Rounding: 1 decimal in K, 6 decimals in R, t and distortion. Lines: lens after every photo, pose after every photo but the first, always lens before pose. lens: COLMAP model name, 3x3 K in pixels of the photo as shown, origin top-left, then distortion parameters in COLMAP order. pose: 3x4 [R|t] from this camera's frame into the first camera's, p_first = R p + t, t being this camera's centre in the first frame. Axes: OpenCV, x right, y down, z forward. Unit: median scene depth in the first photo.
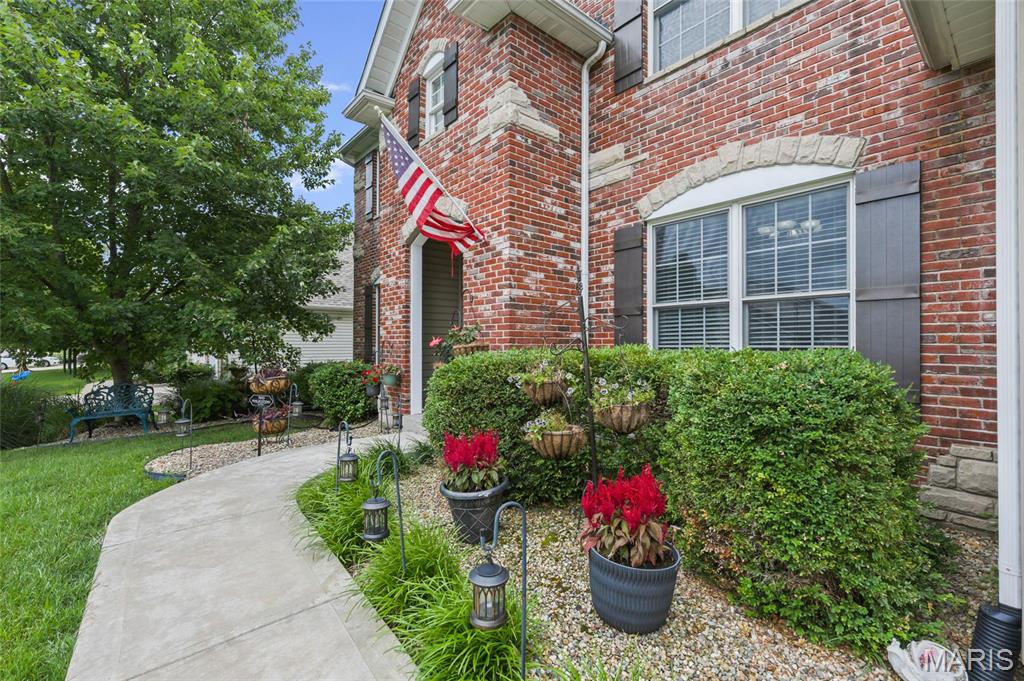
lens RADIAL K [[440.3, 0, 490.0], [0, 440.3, 341.8], [0, 0, 1]] dist [0.009998, -0.000028]
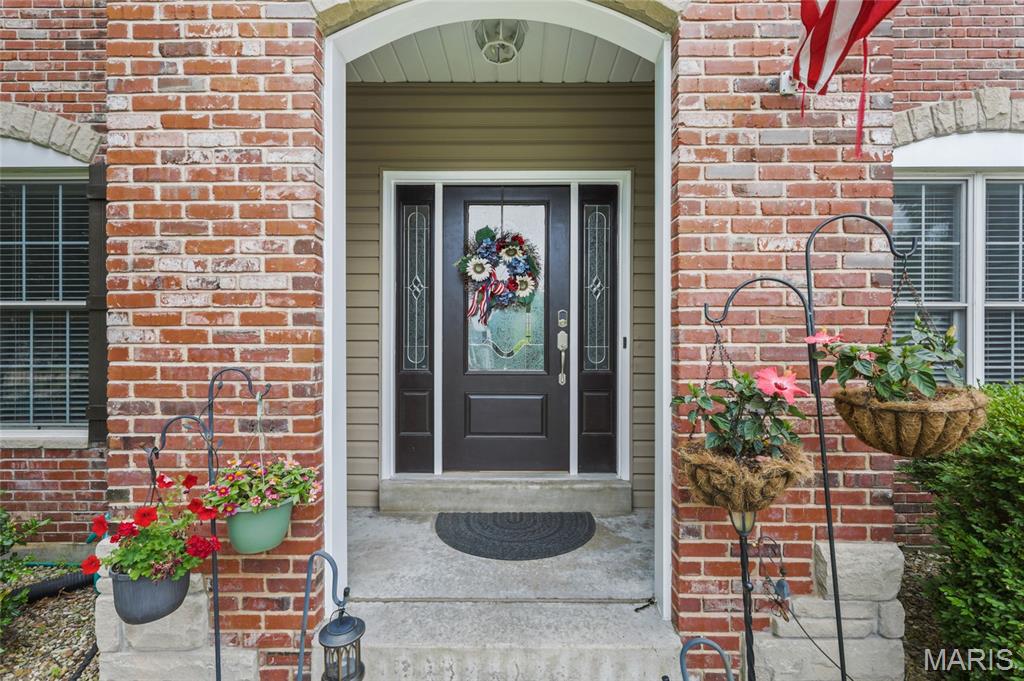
lens RADIAL K [[440.3, 0, 490.0], [0, 440.3, 341.8], [0, 0, 1]] dist [0.009998, -0.000028]
pose [[0.631508, 0.001645, 0.775368, -0.524601], [-0.002509, 0.999997, -0.000079, -0.030407], [-0.775365, -0.001896, 0.631510, 1.133005]]
